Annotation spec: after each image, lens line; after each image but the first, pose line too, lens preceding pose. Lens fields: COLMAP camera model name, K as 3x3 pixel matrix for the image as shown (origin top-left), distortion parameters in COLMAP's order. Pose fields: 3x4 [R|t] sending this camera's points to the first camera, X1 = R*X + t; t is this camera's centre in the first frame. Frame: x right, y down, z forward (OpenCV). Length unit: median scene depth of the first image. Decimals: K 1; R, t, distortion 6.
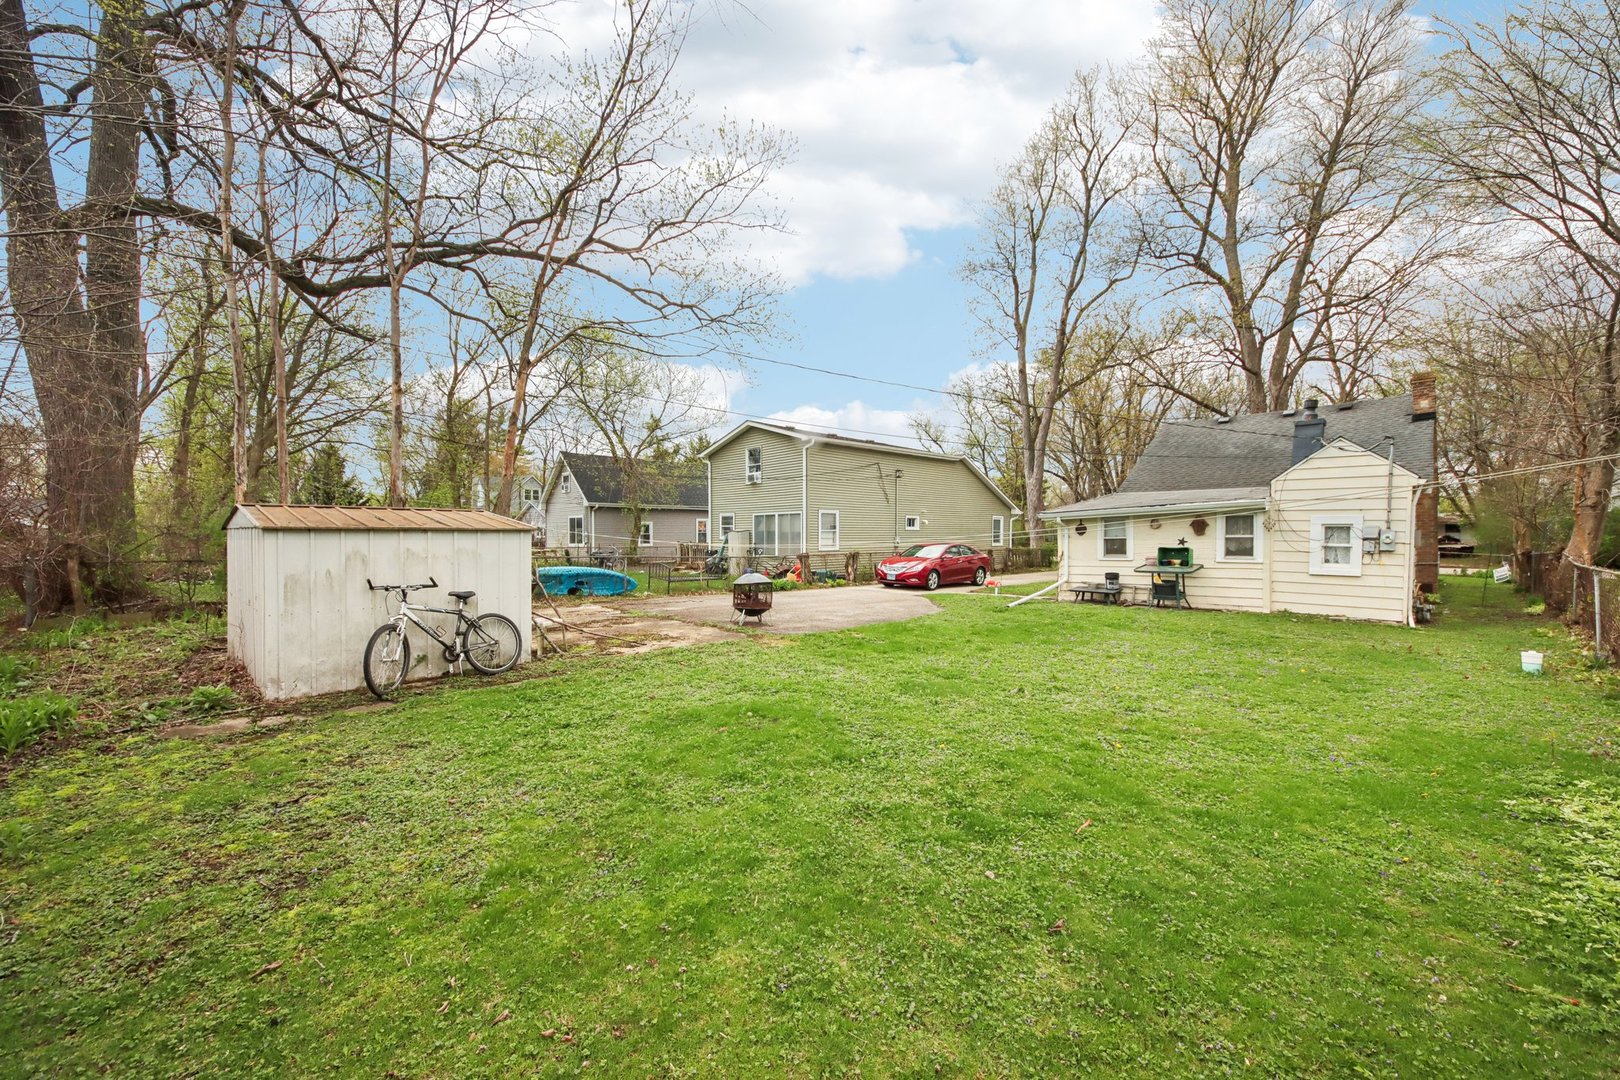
lens RADIAL K [[616.6, 0, 800.2], [0, 616.6, 535.8], [0, 0, 1]] dist [0.002114, -0.000105]
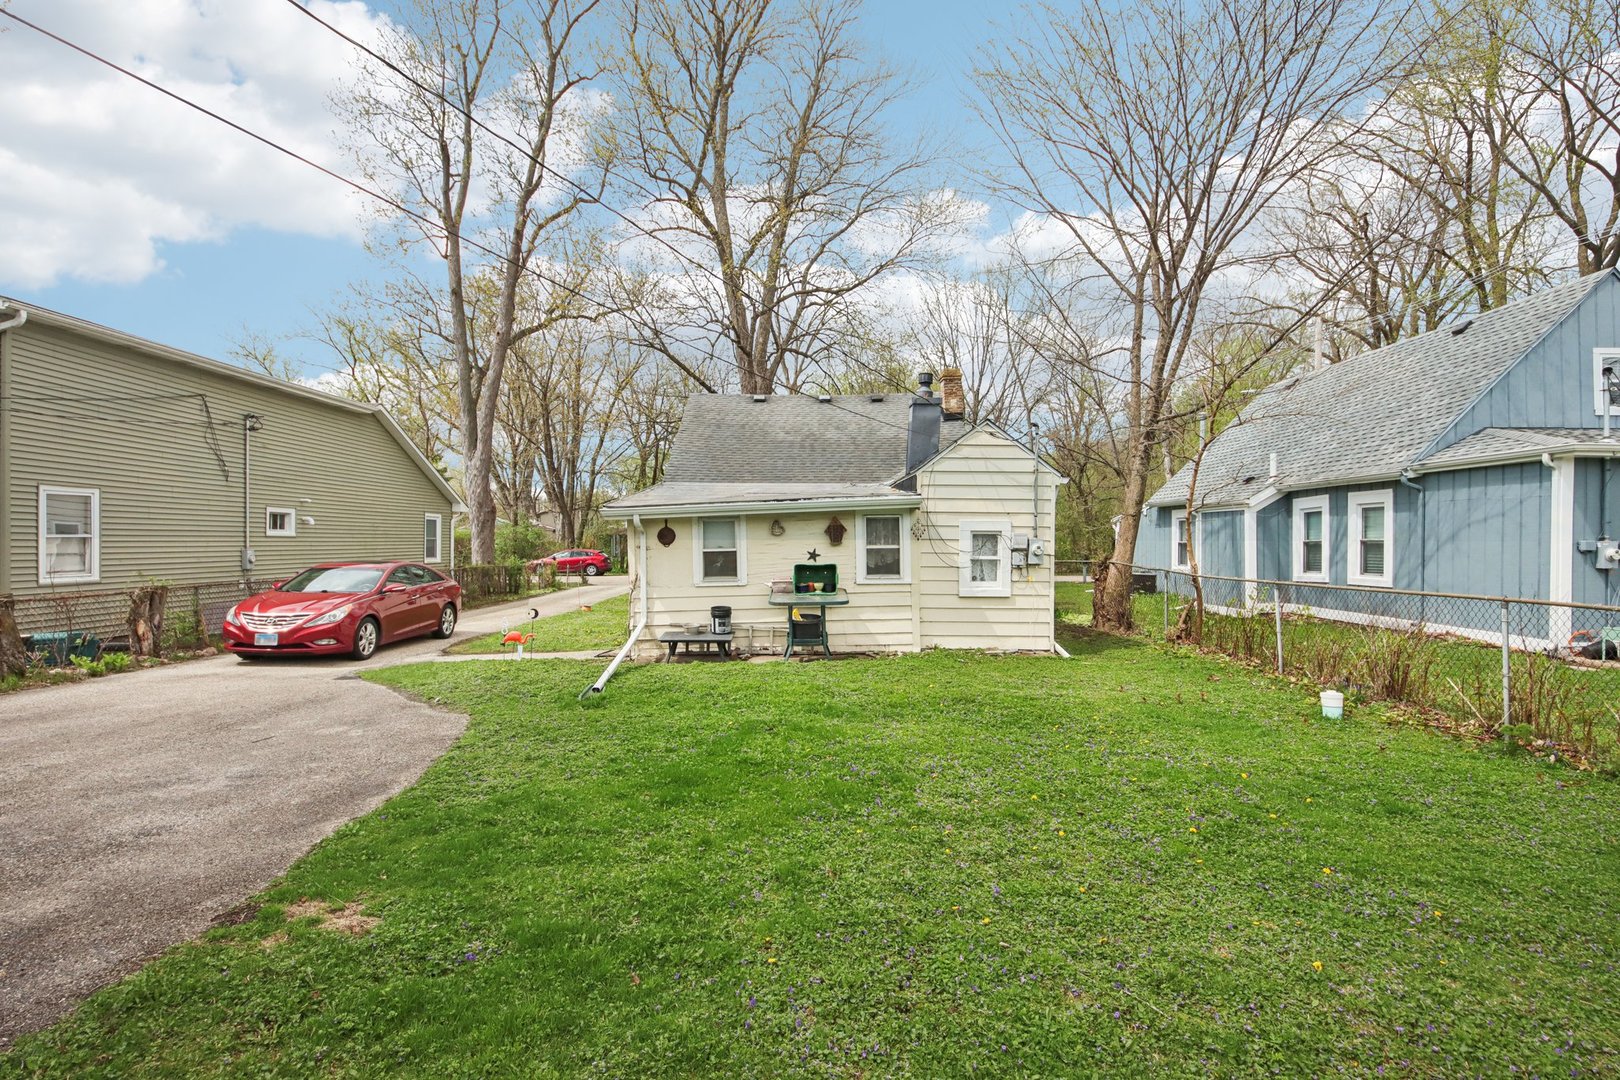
lens RADIAL K [[800.9, 0, 808.6], [0, 800.9, 545.5], [0, 0, 1]] dist [0.011852, -0.001955]
pose [[0.680659, -0.003224, 0.732594, -0.019921], [0.002847, 0.999994, 0.001755, -0.002537], [-0.732595, 0.000891, 0.680664, 0.377710]]
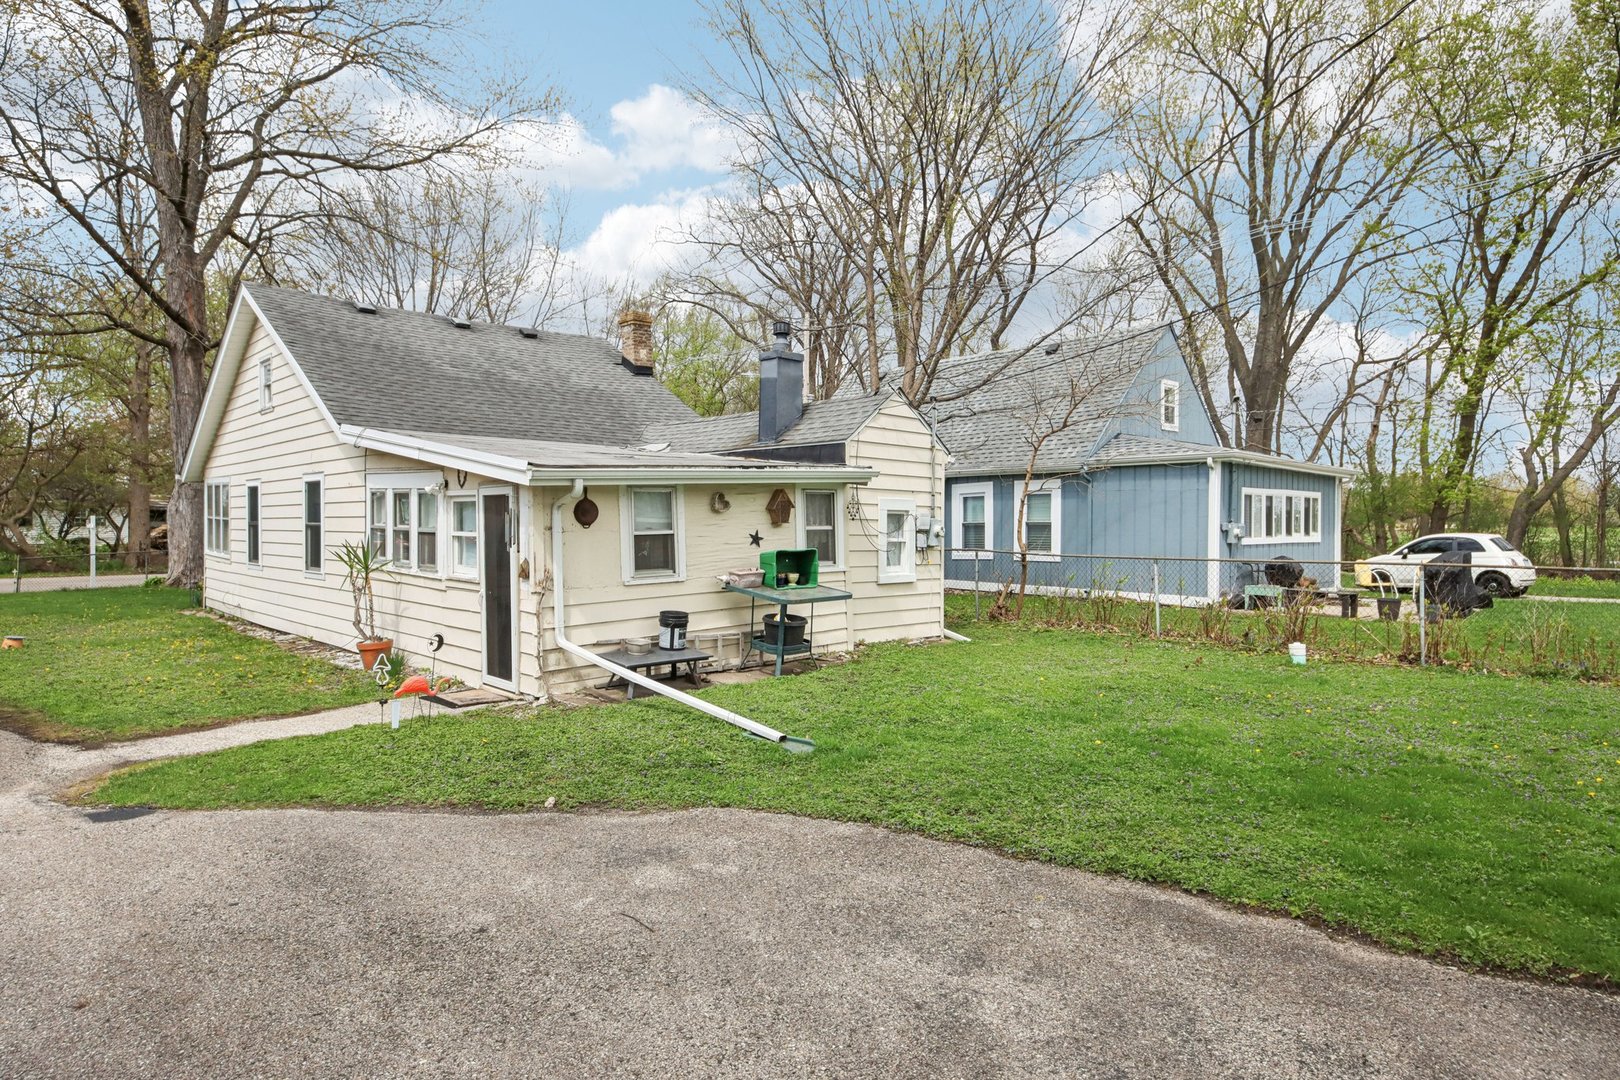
lens RADIAL K [[922.4, 0, 822.2], [0, 922.4, 538.3], [0, 0, 1]] dist [0.012736, 0.004758]
pose [[-0.006689, -0.014795, 0.999868, -0.149679], [0.002183, 0.999888, 0.014810, -0.002407], [-0.999975, 0.002282, -0.006656, 0.867905]]
